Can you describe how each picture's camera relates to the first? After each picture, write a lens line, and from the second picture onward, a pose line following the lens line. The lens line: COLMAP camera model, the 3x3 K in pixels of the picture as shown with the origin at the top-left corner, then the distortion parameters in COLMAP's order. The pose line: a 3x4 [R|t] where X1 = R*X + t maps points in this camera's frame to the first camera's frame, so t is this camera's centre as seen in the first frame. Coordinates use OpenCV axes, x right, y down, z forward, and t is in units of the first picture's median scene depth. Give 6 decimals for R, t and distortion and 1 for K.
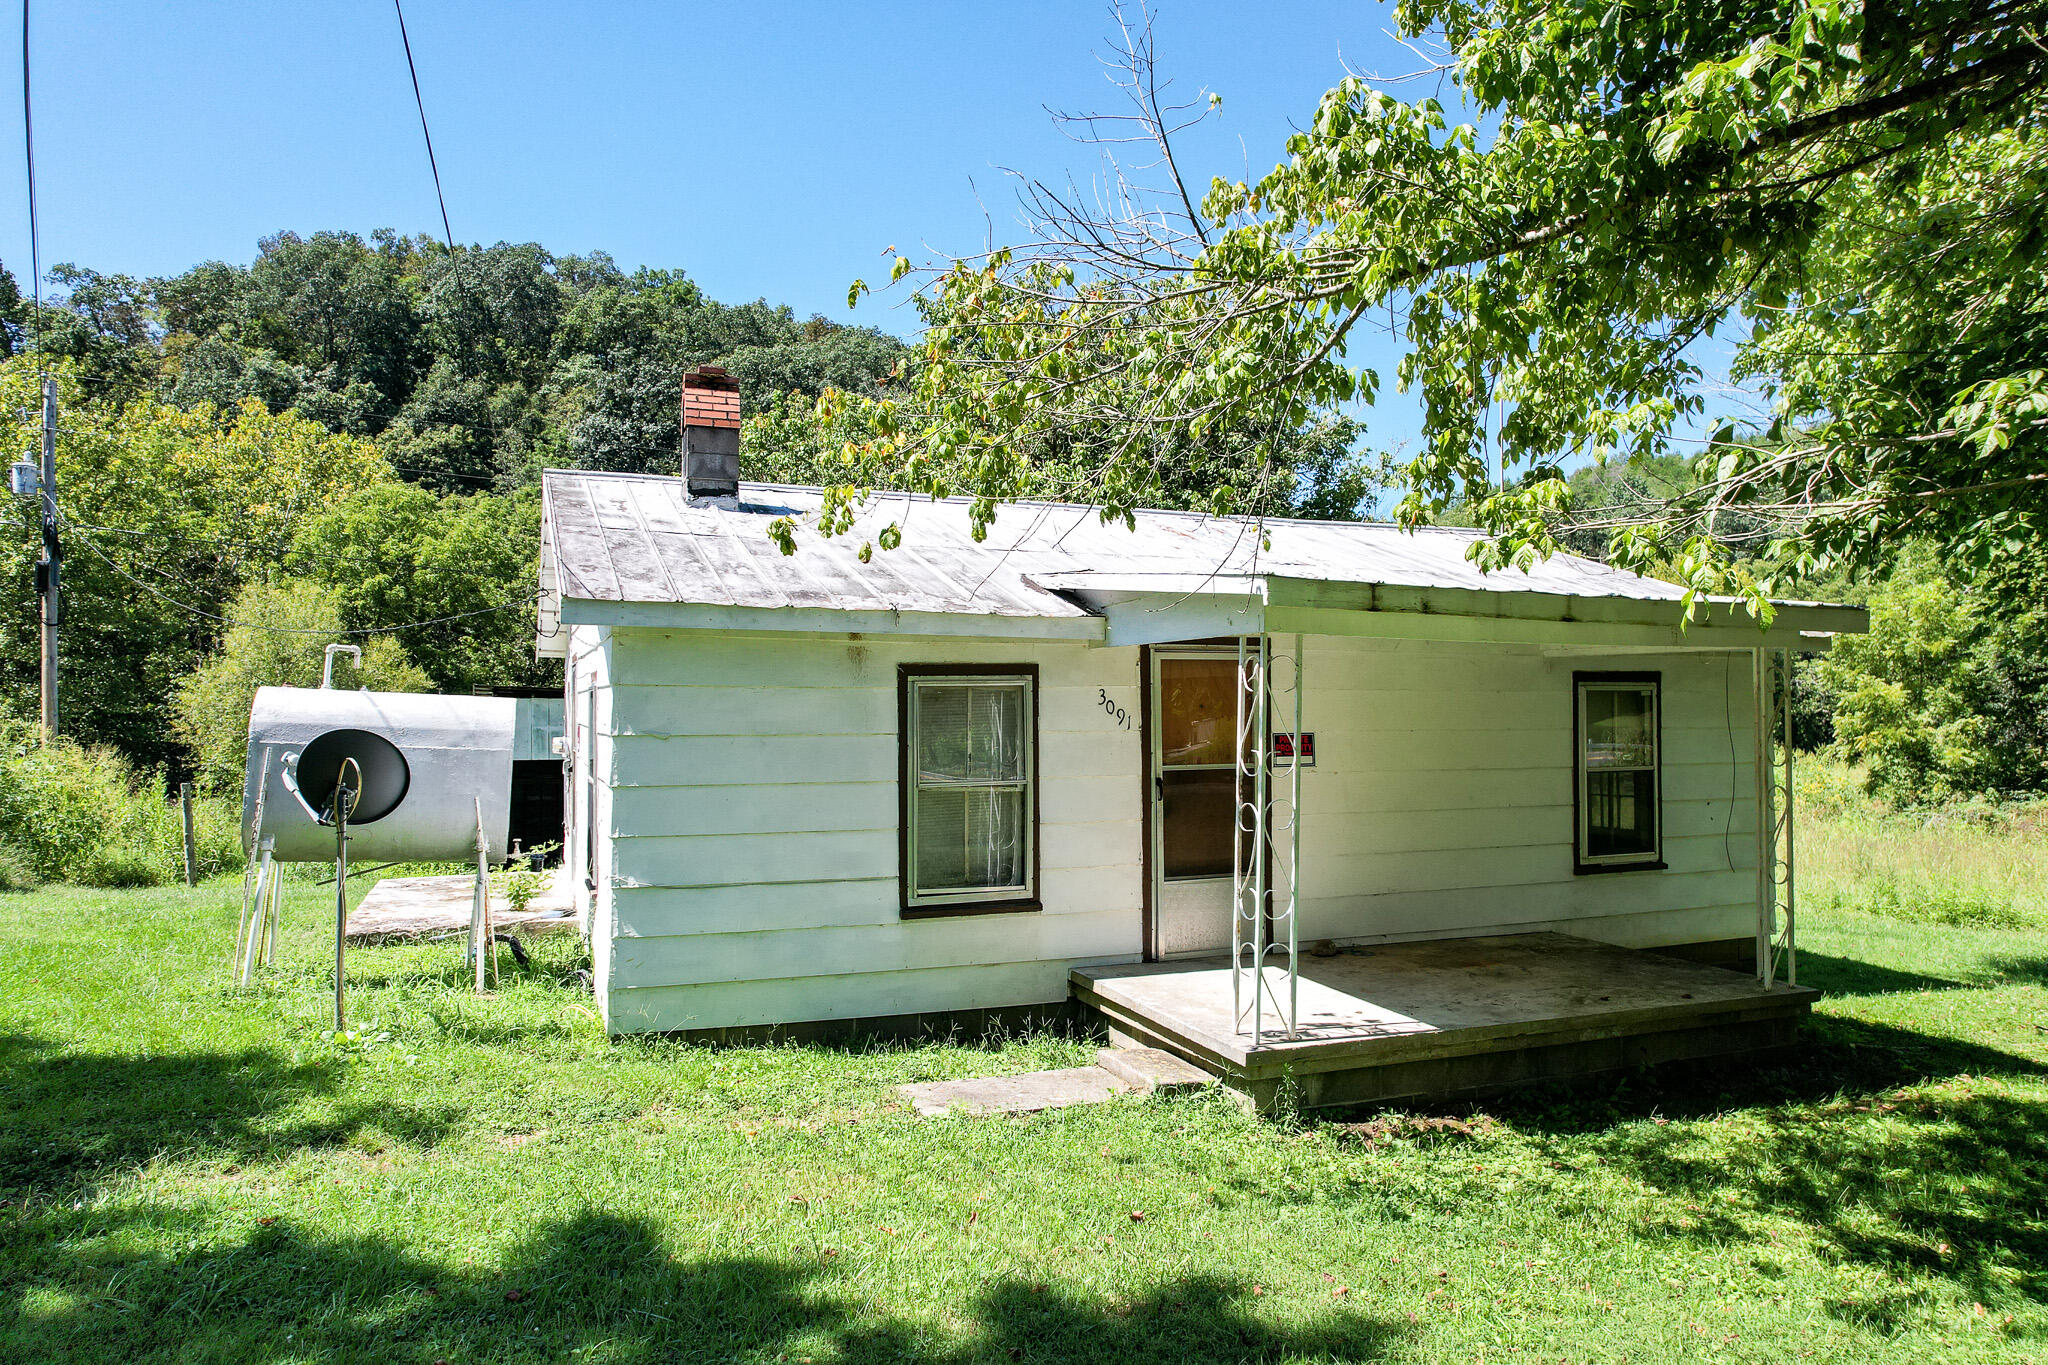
lens RADIAL K [[1297.6, 0, 1025.4], [0, 1297.6, 687.6], [0, 0, 1]] dist [-0.073903, 0.060484]
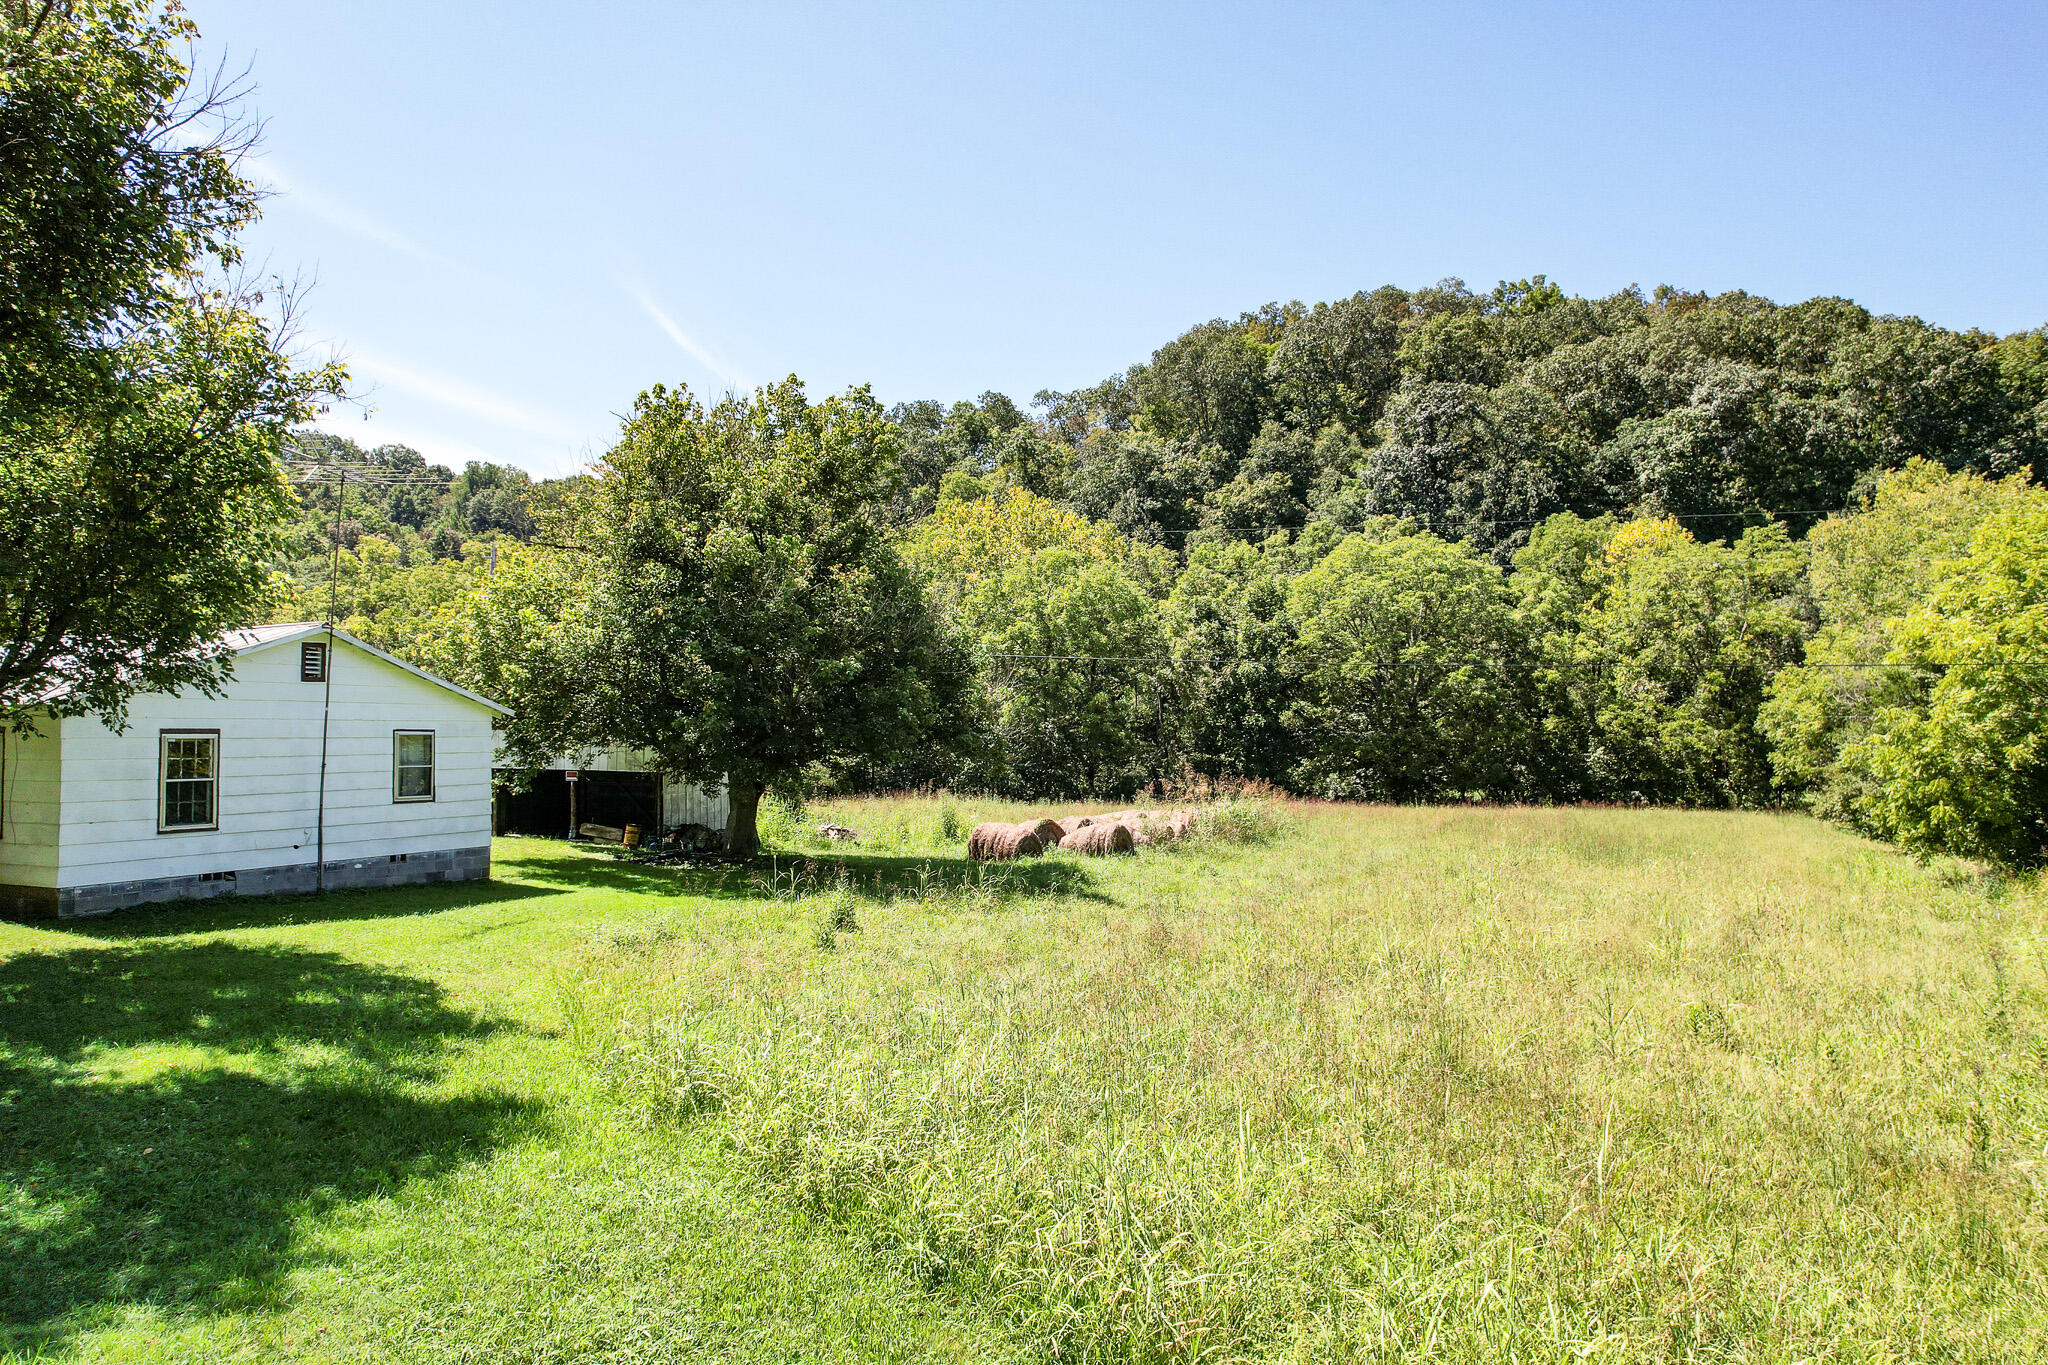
lens RADIAL K [[1297.6, 0, 1028.9], [0, 1297.6, 691.0], [0, 0, 1]] dist [-0.073903, 0.060484]
pose [[0.692230, -0.021518, -0.721356, 0.210197], [0.016192, 0.999767, -0.014285, -0.001332], [0.721495, -0.001792, 0.692417, 0.057514]]
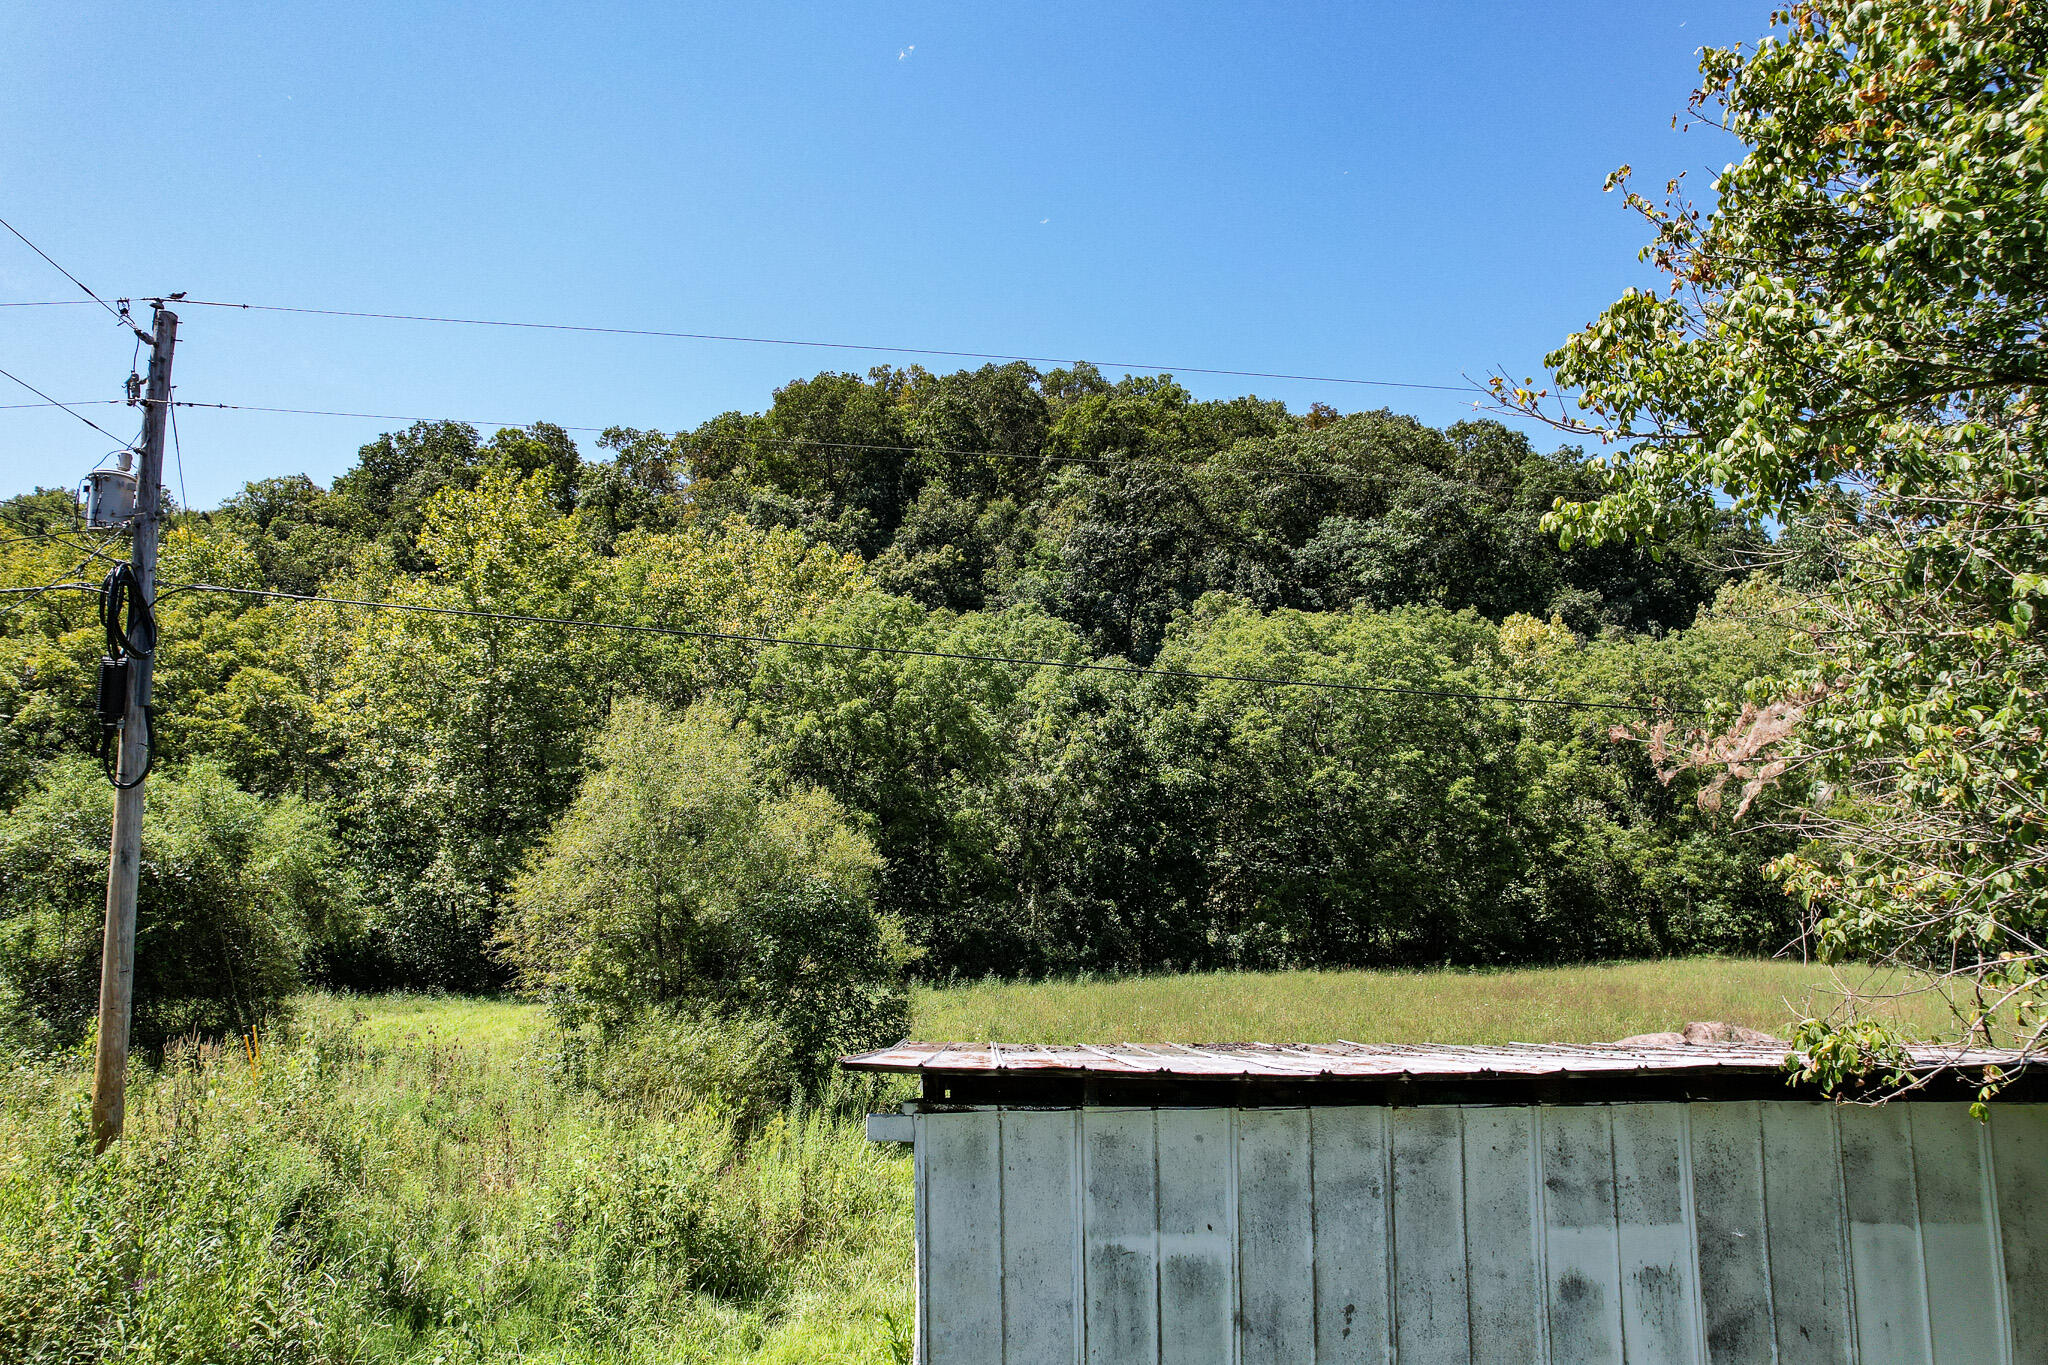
lens RADIAL K [[1297.6, 0, 1031.5], [0, 1297.6, 684.8], [0, 0, 1]] dist [-0.073903, 0.060484]
pose [[0.935824, -0.043350, -0.349792, -0.052874], [0.009577, 0.995169, -0.097712, -0.007271], [0.352338, 0.088091, 0.931718, 0.131666]]
